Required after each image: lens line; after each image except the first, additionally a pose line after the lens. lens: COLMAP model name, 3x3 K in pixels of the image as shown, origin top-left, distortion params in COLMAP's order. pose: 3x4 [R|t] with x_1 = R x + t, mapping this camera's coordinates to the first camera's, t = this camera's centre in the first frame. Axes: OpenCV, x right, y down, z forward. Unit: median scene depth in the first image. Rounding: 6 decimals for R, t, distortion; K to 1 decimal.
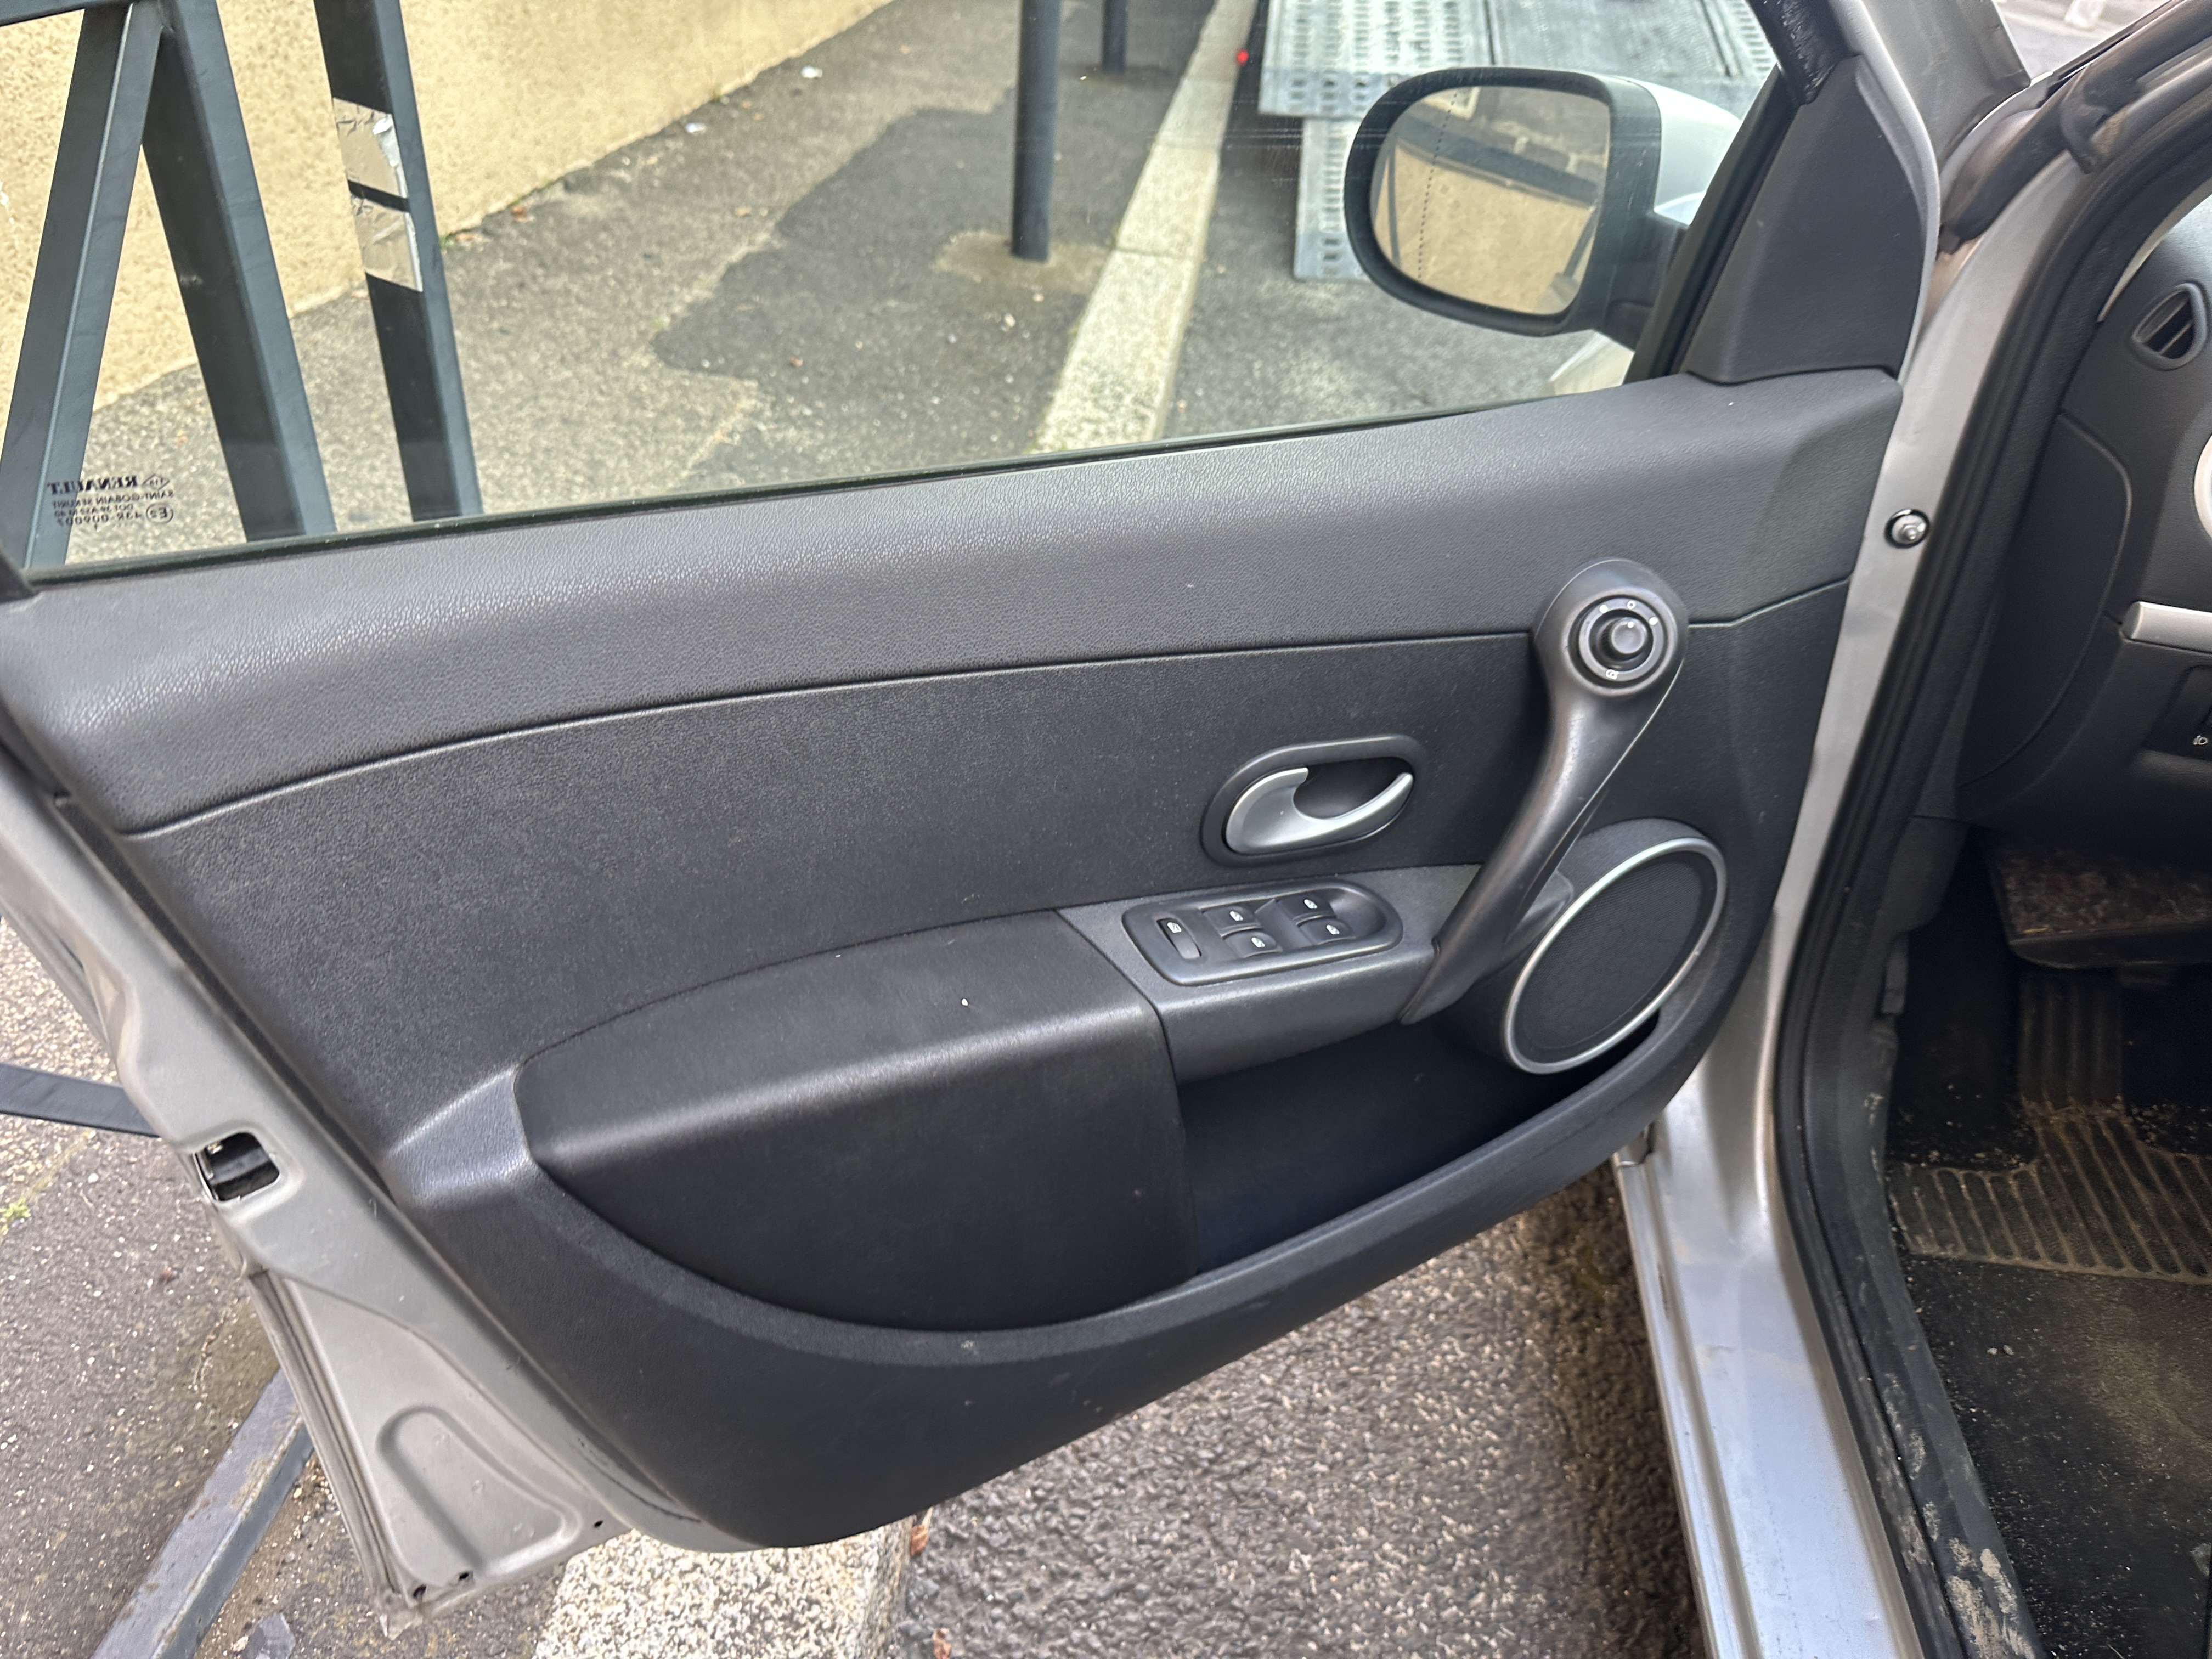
lens RADIAL K [[1593.9, 0, 1072.5], [0, 1593.9, 854.0], [0, 0, 1]] dist [0.026108, -0.031487]
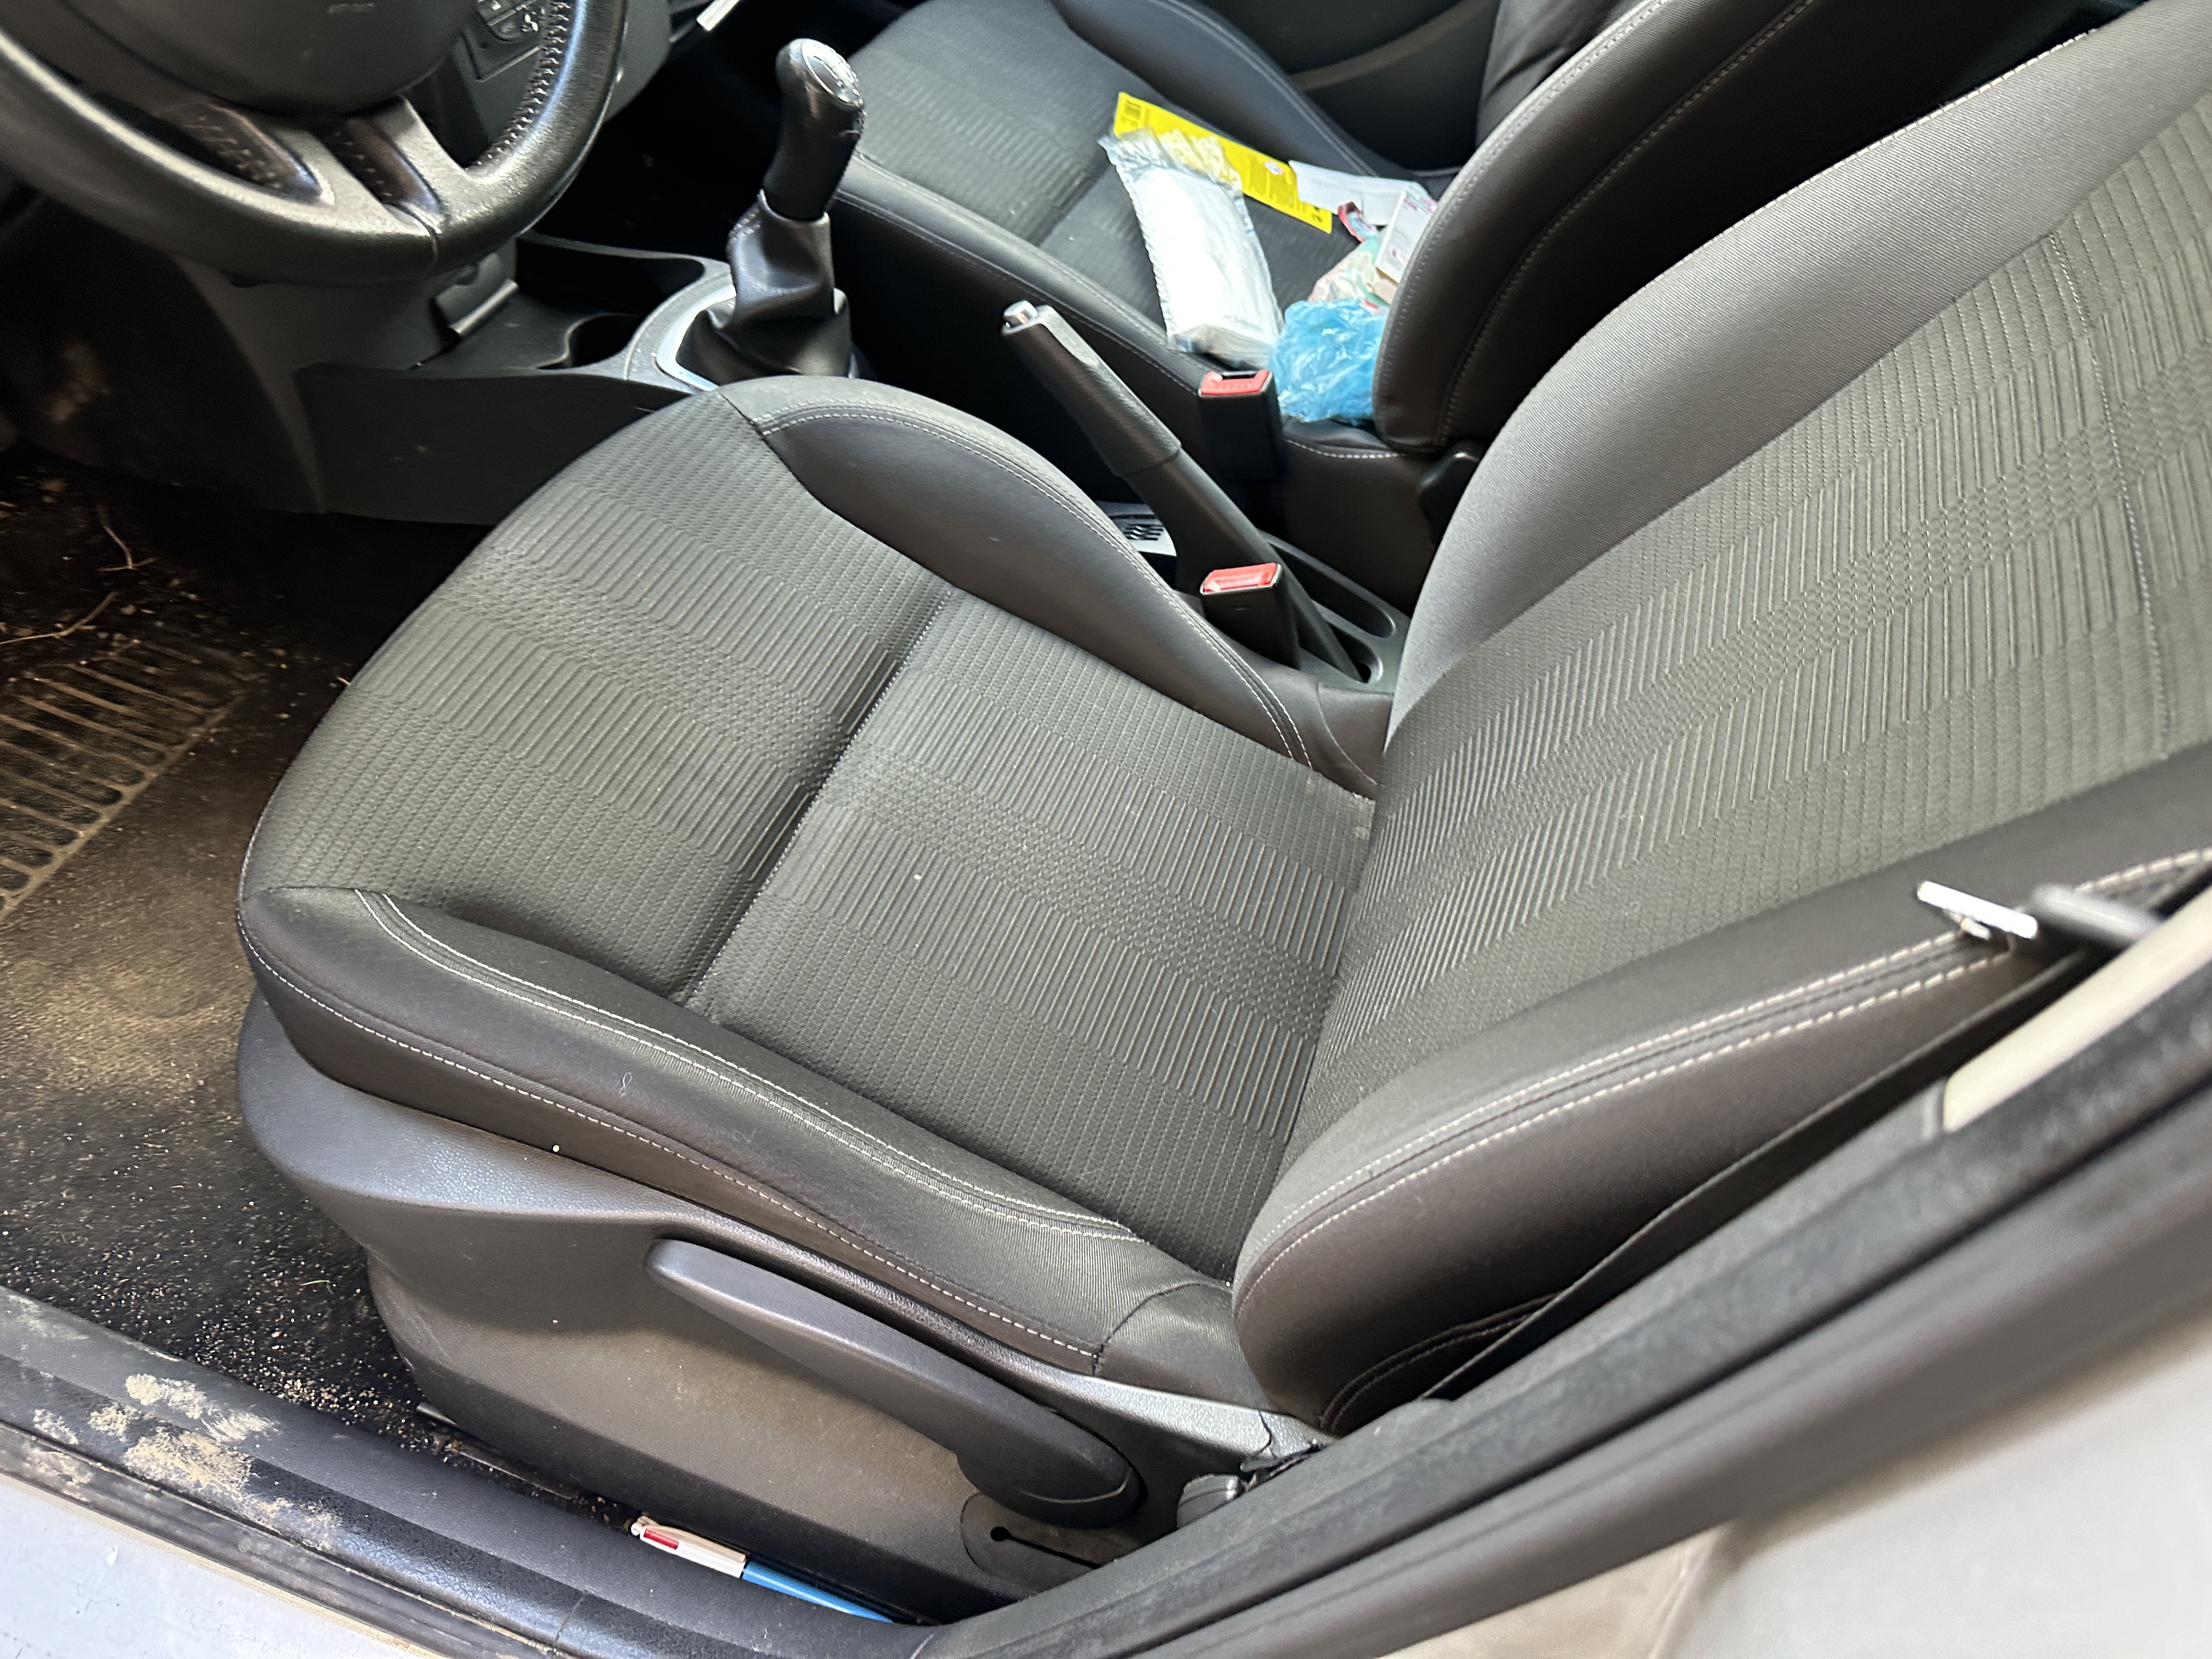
lens RADIAL K [[1596.0, 0, 1098.7], [0, 1596.0, 837.7], [0, 0, 1]] dist [-0.003027, 0.000757]
pose [[0.190197, -0.722159, 0.665065, 0.106892], [0.436615, 0.668971, 0.601536, -0.002732], [-0.879314, 0.175967, 0.442541, 0.059329]]
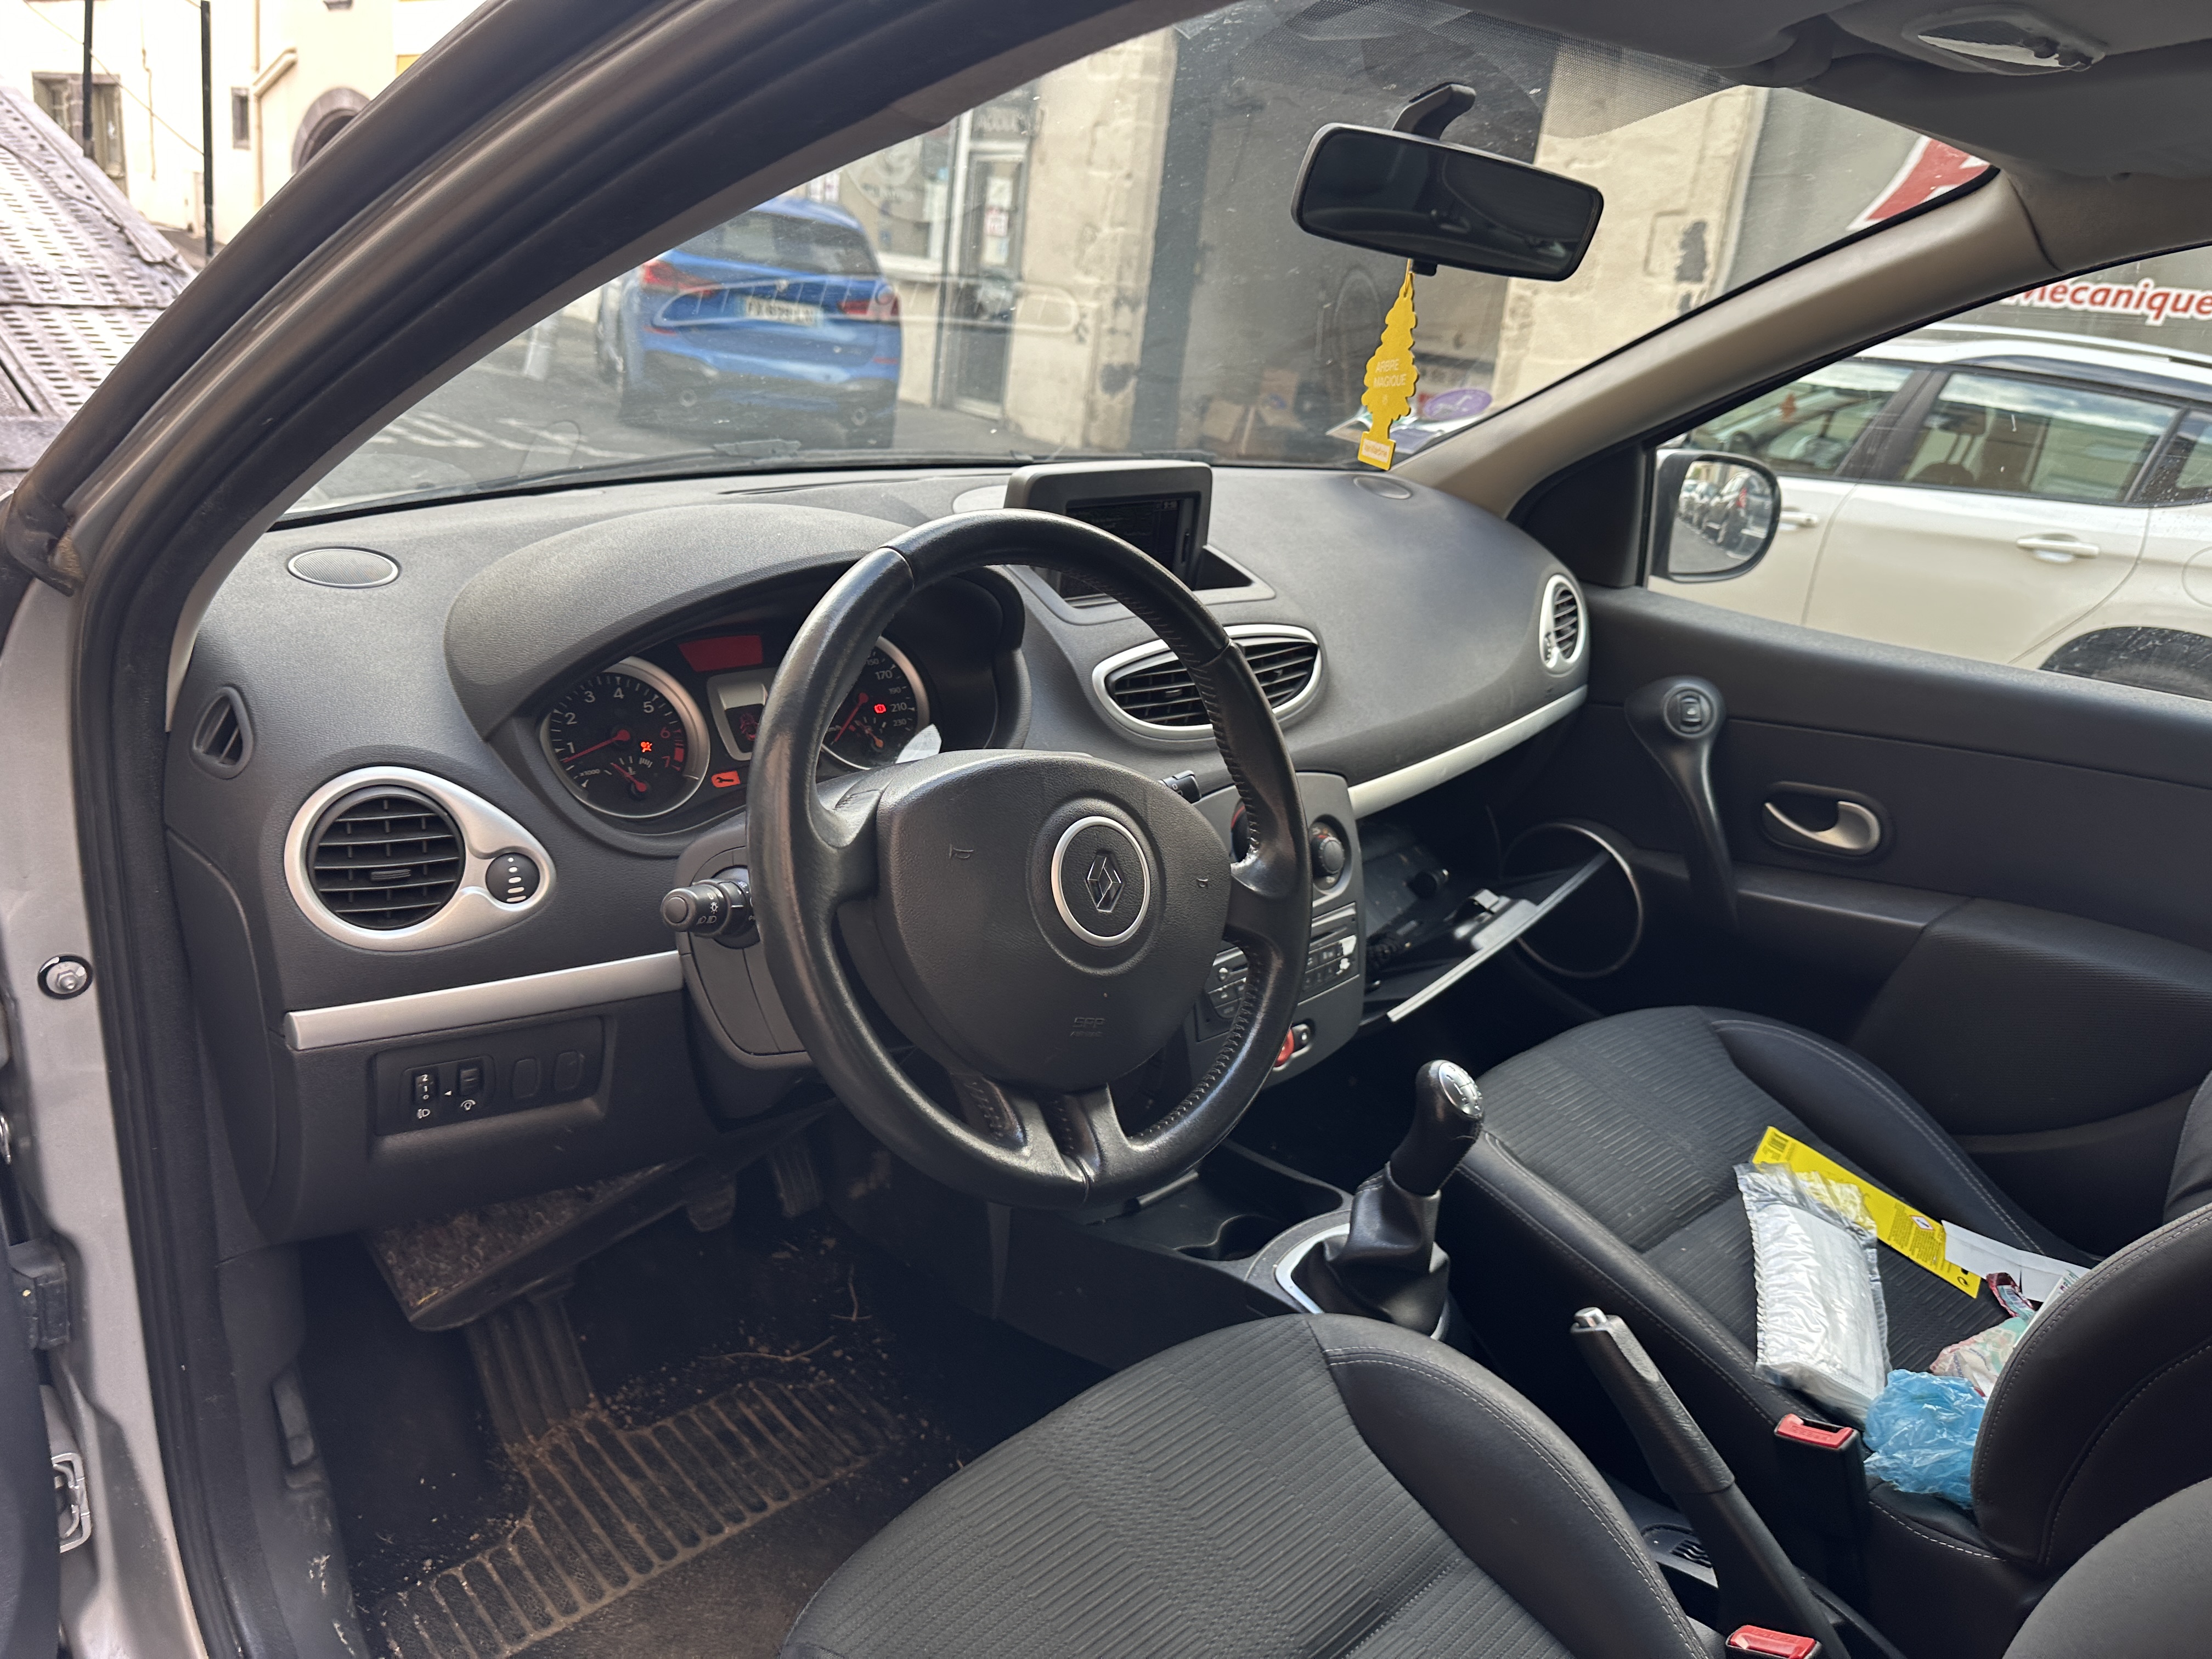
lens RADIAL K [[1586.9, 0, 1097.1], [0, 1586.9, 830.1], [0, 0, 1]] dist [0.025629, -0.036681]
pose [[0.630046, -0.234512, 0.740302, 0.089398], [0.364190, 0.931204, -0.014964, -0.021500], [-0.685863, 0.279039, 0.672108, 0.005683]]
